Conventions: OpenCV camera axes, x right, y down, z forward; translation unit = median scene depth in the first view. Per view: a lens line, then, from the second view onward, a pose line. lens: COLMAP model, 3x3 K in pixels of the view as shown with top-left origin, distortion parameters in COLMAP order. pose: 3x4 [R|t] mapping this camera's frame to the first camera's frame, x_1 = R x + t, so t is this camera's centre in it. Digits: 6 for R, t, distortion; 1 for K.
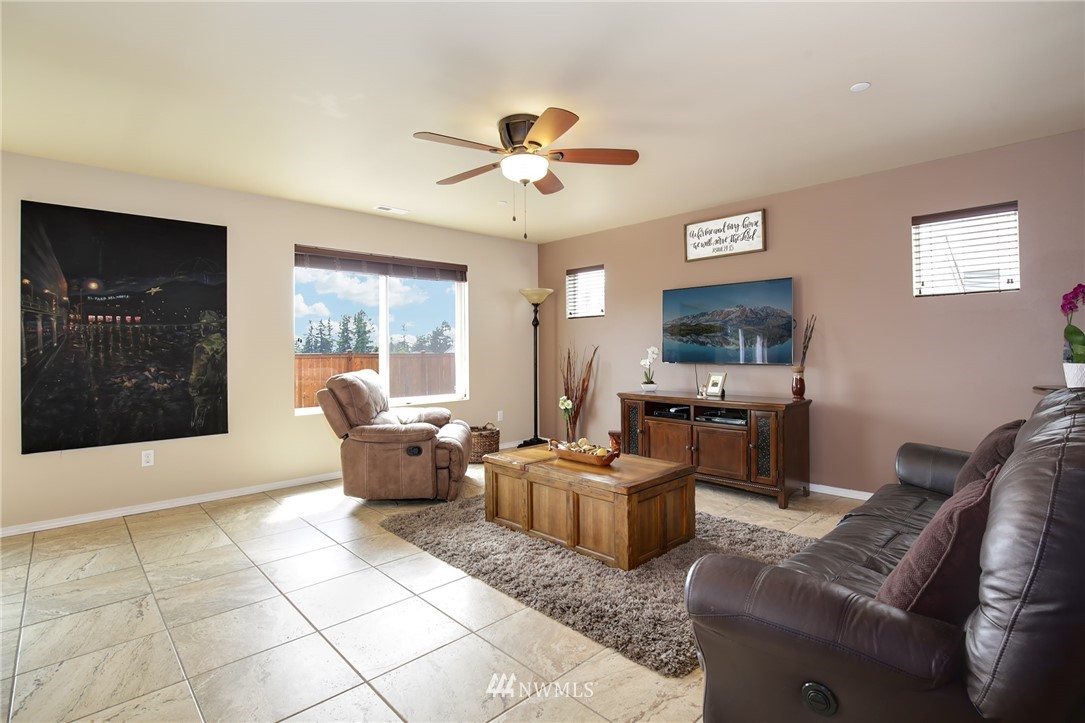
lens RADIAL K [[525.9, 0, 544.2], [0, 525.9, 340.7], [0, 0, 1]] dist [-0.030946, 0.006052]
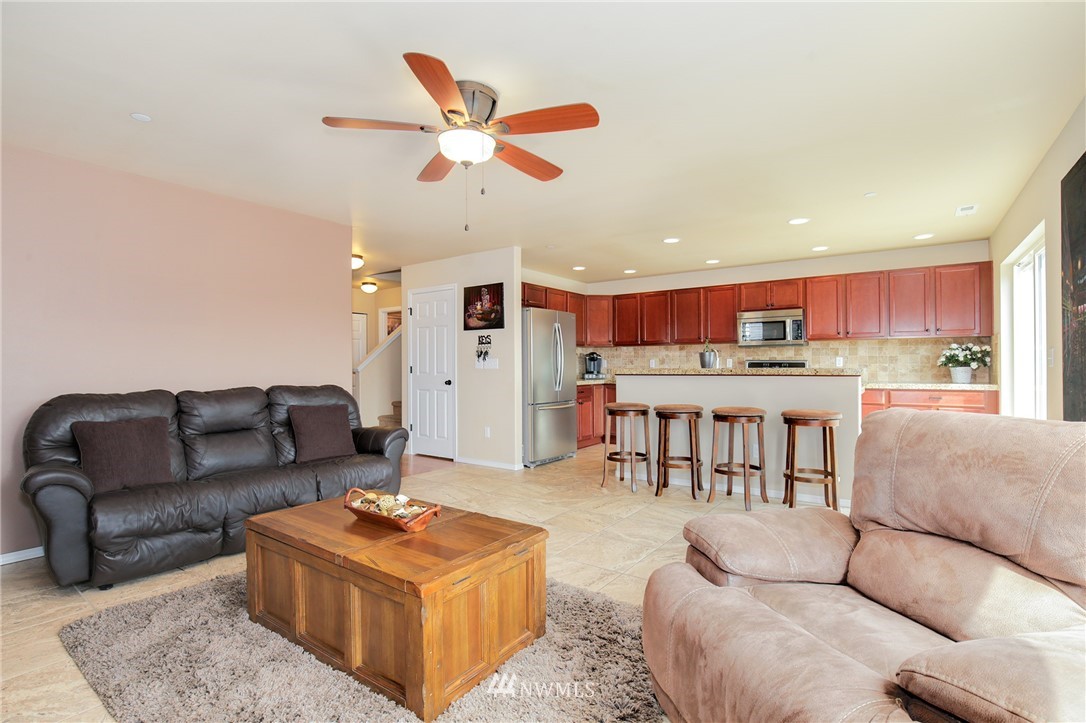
lens RADIAL K [[526.4, 0, 533.5], [0, 526.4, 368.1], [0, 0, 1]] dist [-0.030946, 0.006052]
pose [[-0.983821, 0.017538, -0.178296, 0.048990], [0.019556, 0.999763, -0.009567, 0.030201], [0.178086, -0.012899, -0.983930, 1.473183]]
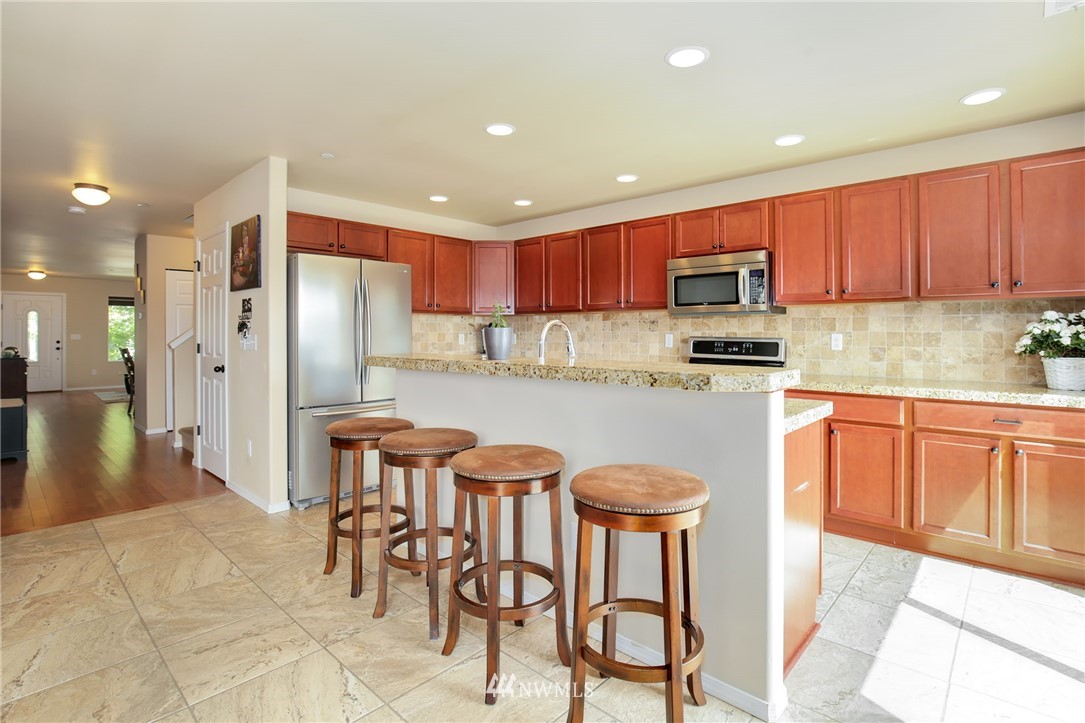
lens RADIAL K [[525.9, 0, 543.3], [0, 525.9, 330.9], [0, 0, 1]] dist [-0.030946, 0.006052]
pose [[-0.998250, 0.012594, -0.057780, -0.607097], [0.013652, 0.999746, -0.017955, 0.003325], [0.057540, -0.018712, -0.998168, 0.943639]]
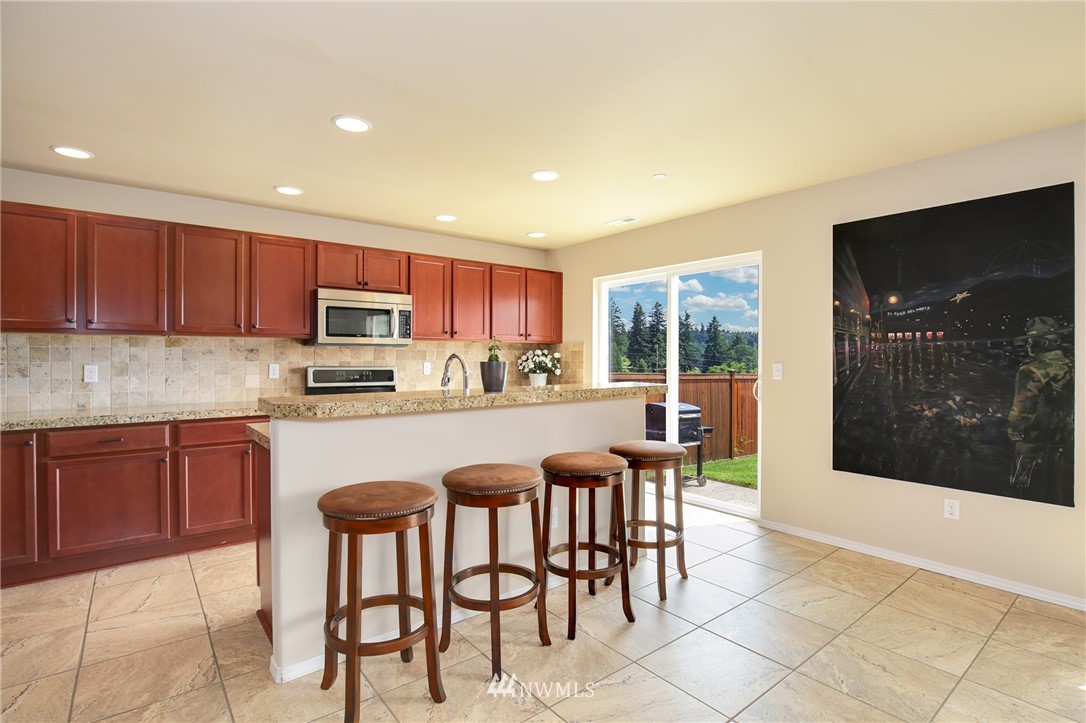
lens RADIAL K [[526.4, 0, 561.1], [0, 526.4, 358.1], [0, 0, 1]] dist [-0.030946, 0.006052]
pose [[-0.082396, 0.015272, -0.996483, 0.070367], [0.015523, 0.999781, 0.014039, -0.024733], [0.996479, -0.014311, -0.082615, 0.459556]]
